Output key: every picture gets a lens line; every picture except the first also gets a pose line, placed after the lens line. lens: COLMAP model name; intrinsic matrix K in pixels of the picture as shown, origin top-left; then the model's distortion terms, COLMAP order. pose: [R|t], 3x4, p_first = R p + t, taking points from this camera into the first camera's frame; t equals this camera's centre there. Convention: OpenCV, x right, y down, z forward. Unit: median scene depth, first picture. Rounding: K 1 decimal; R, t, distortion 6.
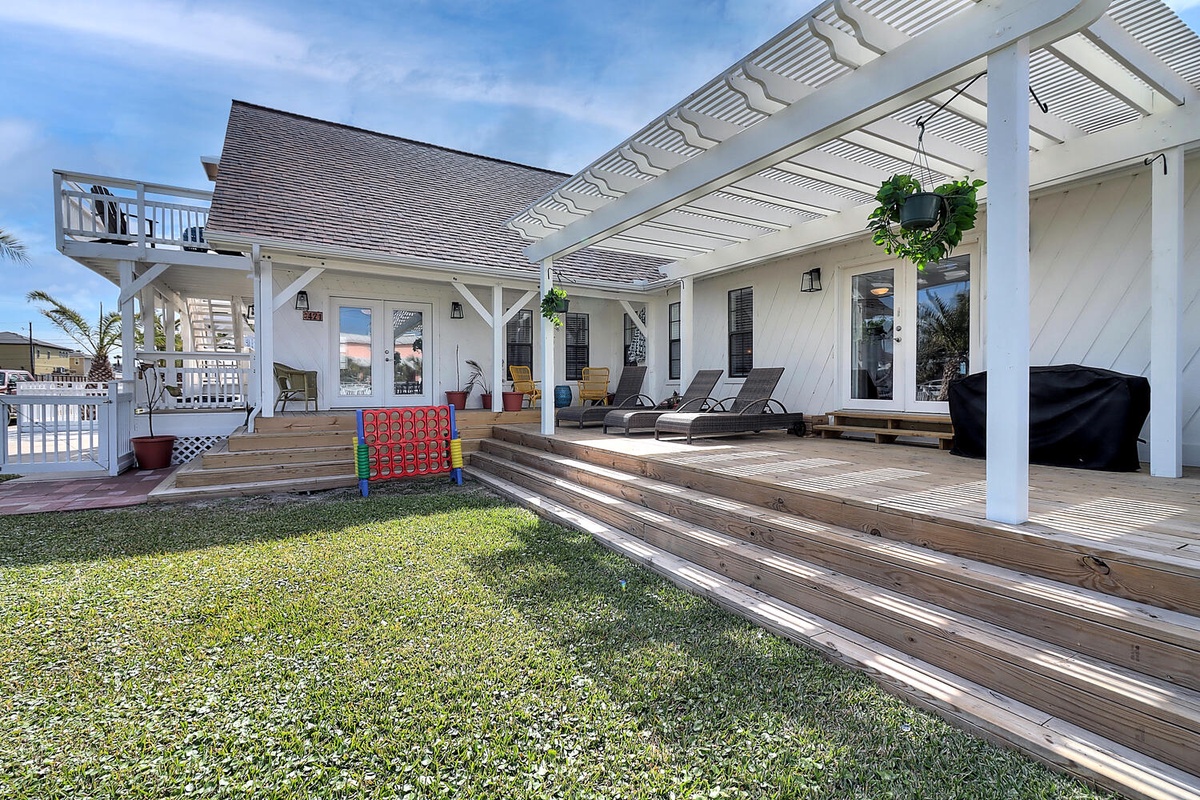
lens RADIAL K [[555.2, 0, 600.2], [0, 555.2, 390.0], [0, 0, 1]] dist [0.002361, -0.000171]
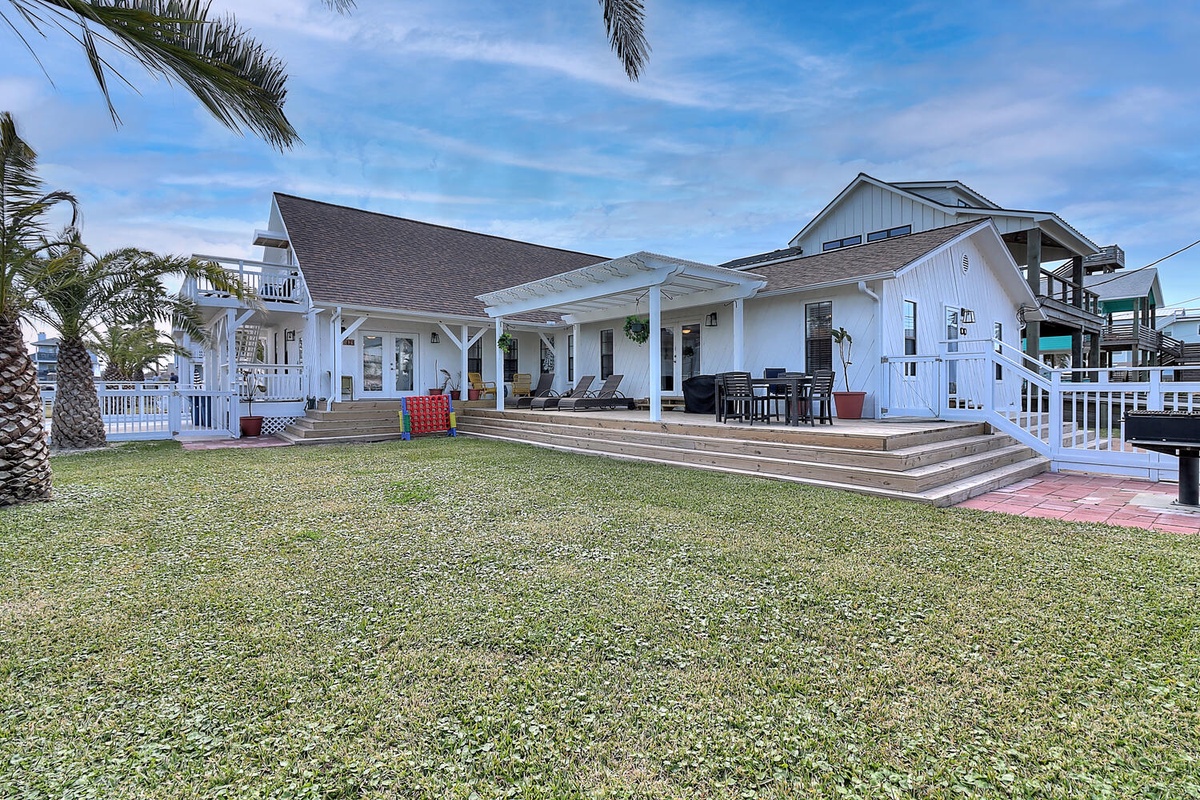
lens RADIAL K [[555.2, 0, 600.2], [0, 555.2, 390.0], [0, 0, 1]] dist [0.002361, -0.000171]
pose [[0.988284, -0.003035, 0.152594, -0.037683], [0.004272, 0.999961, -0.007780, 0.022453], [-0.152564, 0.008341, 0.988258, -0.721109]]
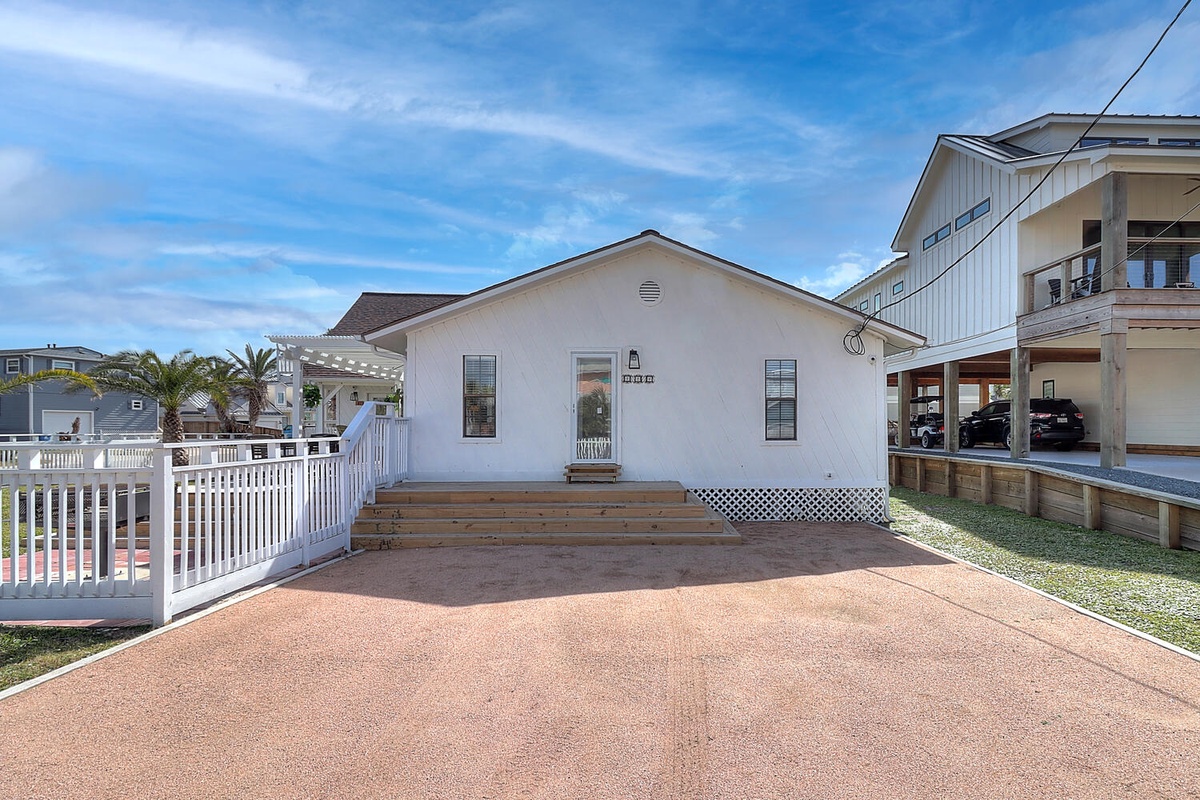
lens RADIAL K [[583.9, 0, 603.9], [0, 583.9, 424.1], [0, 0, 1]] dist [0.001405, 0.000056]
pose [[0.875520, 0.000624, -0.483181, 1.455715], [-0.006652, 0.999920, -0.010764, -0.028962], [0.483135, 0.012638, 0.875455, -0.561114]]
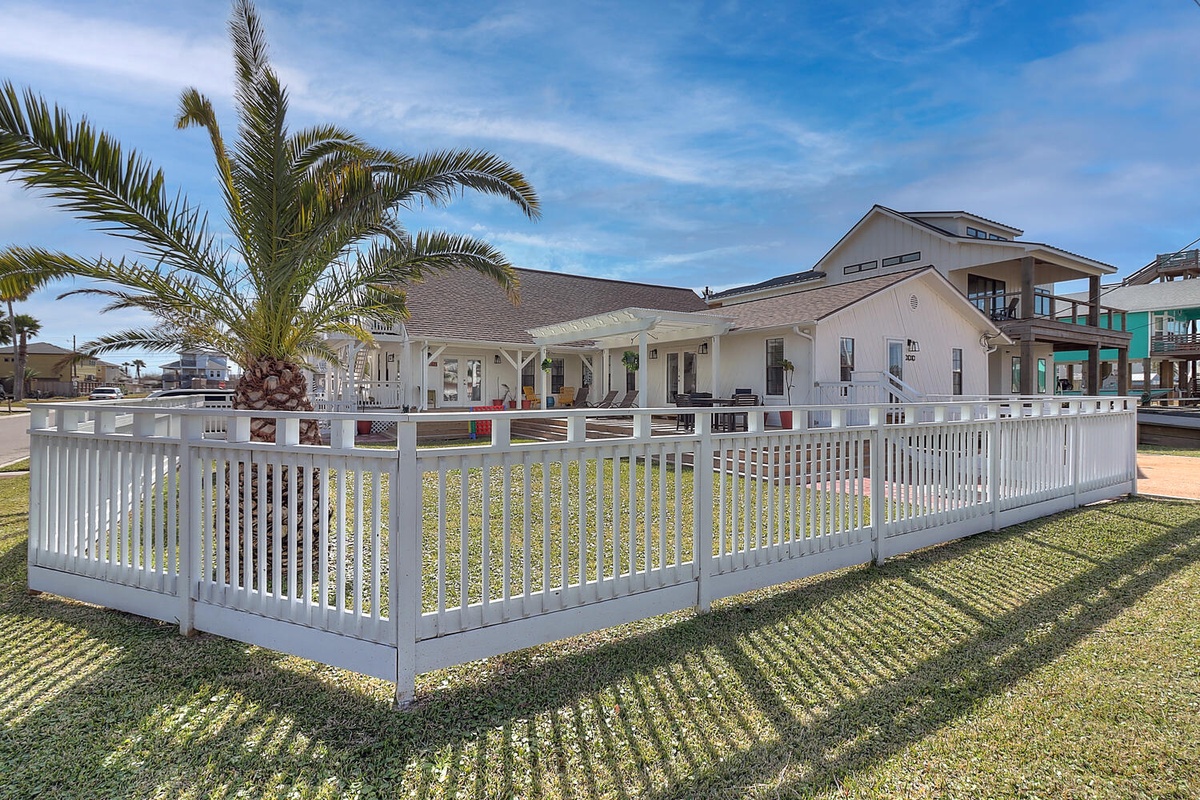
lens RADIAL K [[555.2, 0, 600.2], [0, 555.2, 390.0], [0, 0, 1]] dist [0.002361, -0.000171]
pose [[0.999800, 0.004043, 0.019593, 0.085654], [-0.003799, 0.999915, -0.012443, -0.009650], [-0.019642, 0.012366, 0.999731, -1.154925]]
